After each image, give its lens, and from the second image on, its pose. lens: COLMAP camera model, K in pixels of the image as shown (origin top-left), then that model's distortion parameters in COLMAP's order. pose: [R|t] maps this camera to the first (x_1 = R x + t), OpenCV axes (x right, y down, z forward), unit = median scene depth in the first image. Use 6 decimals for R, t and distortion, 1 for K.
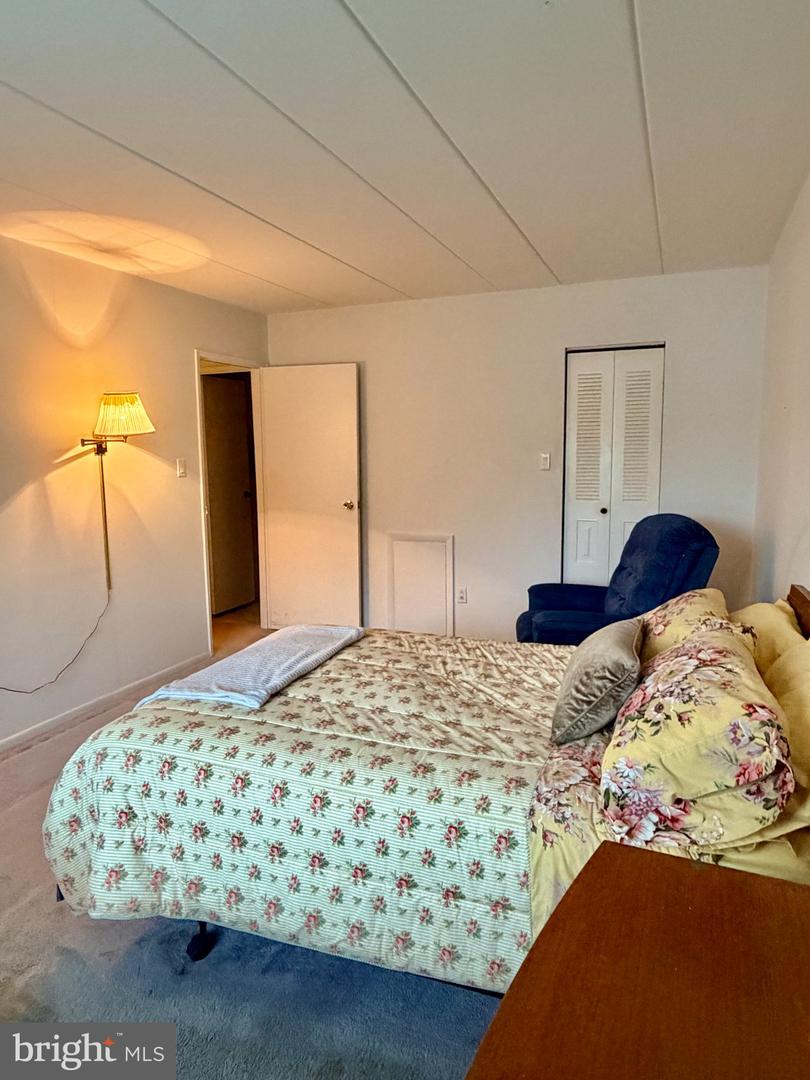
lens RADIAL K [[694.8, 0, 400.8], [0, 694.8, 528.4], [0, 0, 1]] dist [-0.001647, 0.004736]
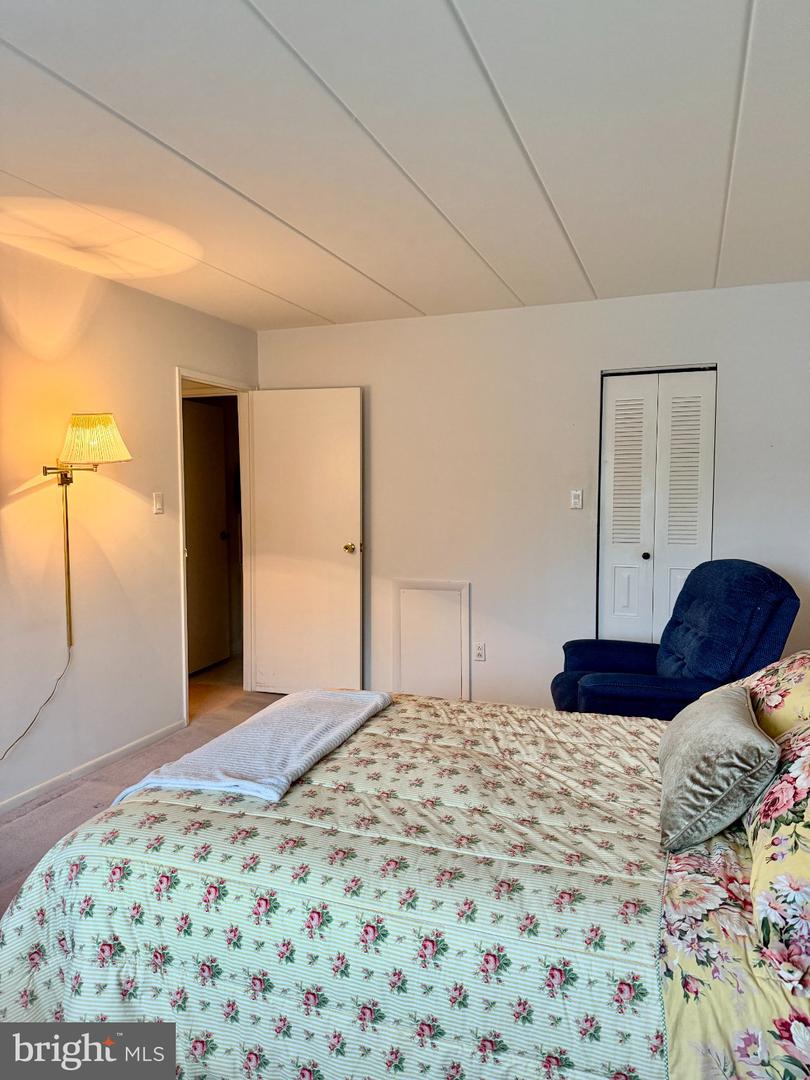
lens RADIAL K [[761.2, 0, 402.5], [0, 761.2, 535.7], [0, 0, 1]] dist [0.035484, -0.047844]
pose [[0.999563, 0.006337, 0.028884, -0.082673], [-0.004804, 0.998591, -0.052850, 0.002886], [-0.029178, 0.052688, 0.998185, 0.103619]]
